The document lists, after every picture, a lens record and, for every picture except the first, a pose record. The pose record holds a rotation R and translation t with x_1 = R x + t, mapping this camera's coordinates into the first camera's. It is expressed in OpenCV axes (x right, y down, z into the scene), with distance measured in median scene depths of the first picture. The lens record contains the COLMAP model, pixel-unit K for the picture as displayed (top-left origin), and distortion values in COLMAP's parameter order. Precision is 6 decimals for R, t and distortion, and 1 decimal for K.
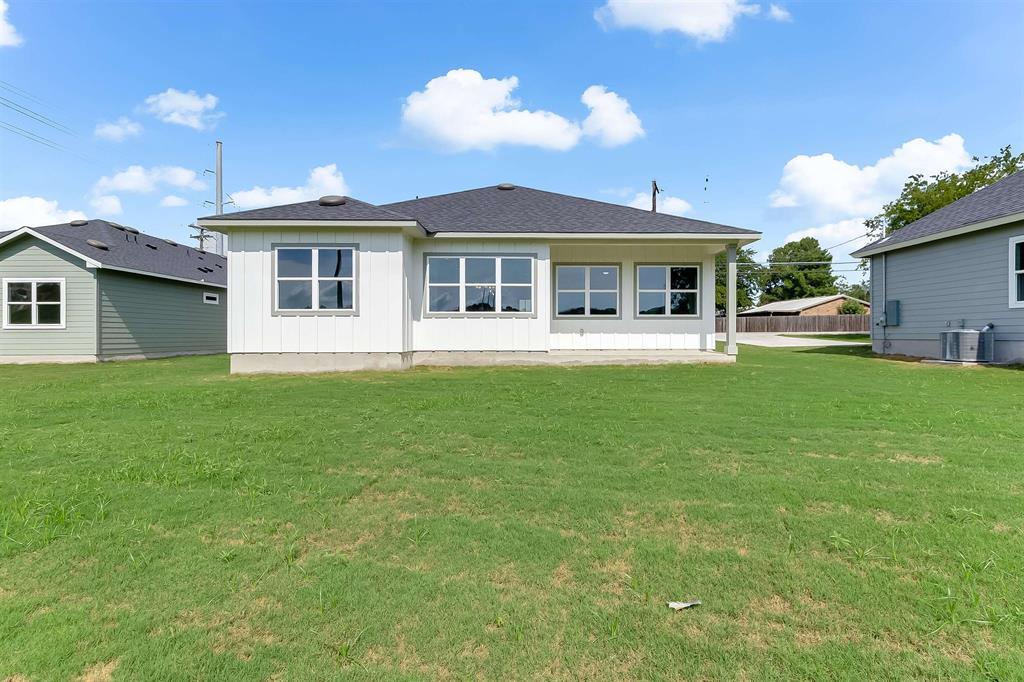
lens RADIAL K [[485.5, 0, 524.5], [0, 485.5, 339.5], [0, 0, 1]] dist [0.000323, -0.000128]
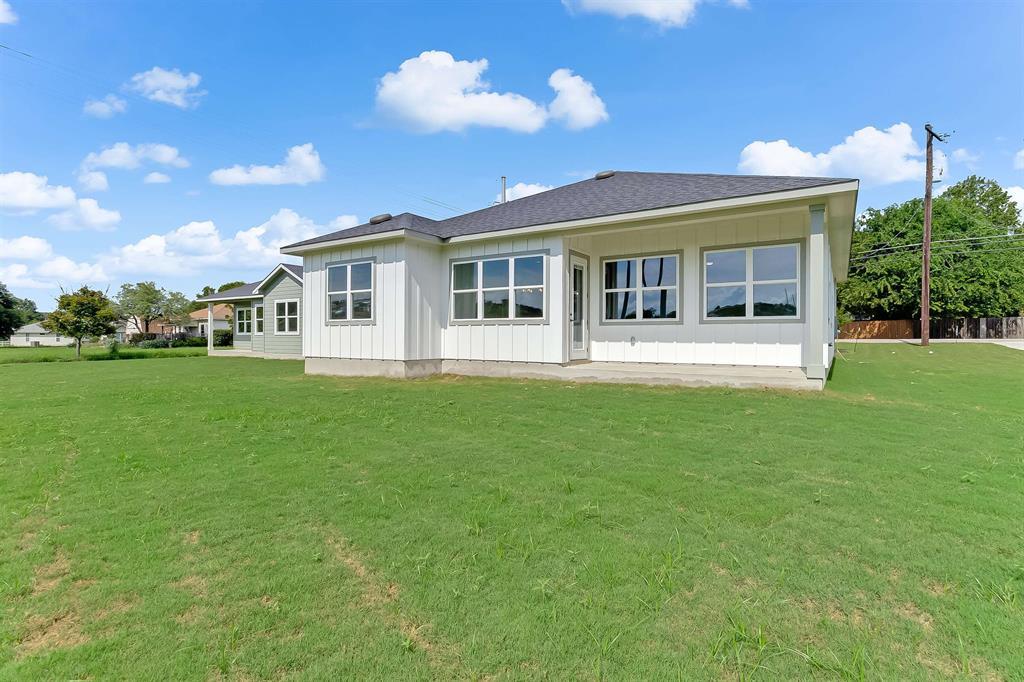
lens RADIAL K [[485.5, 0, 524.5], [0, 485.5, 339.5], [0, 0, 1]] dist [0.000323, -0.000128]
pose [[0.841850, 0.005251, -0.539686, 0.450899], [-0.008919, 0.999951, -0.004184, -0.013470], [0.539638, 0.008336, 0.841856, 0.255320]]
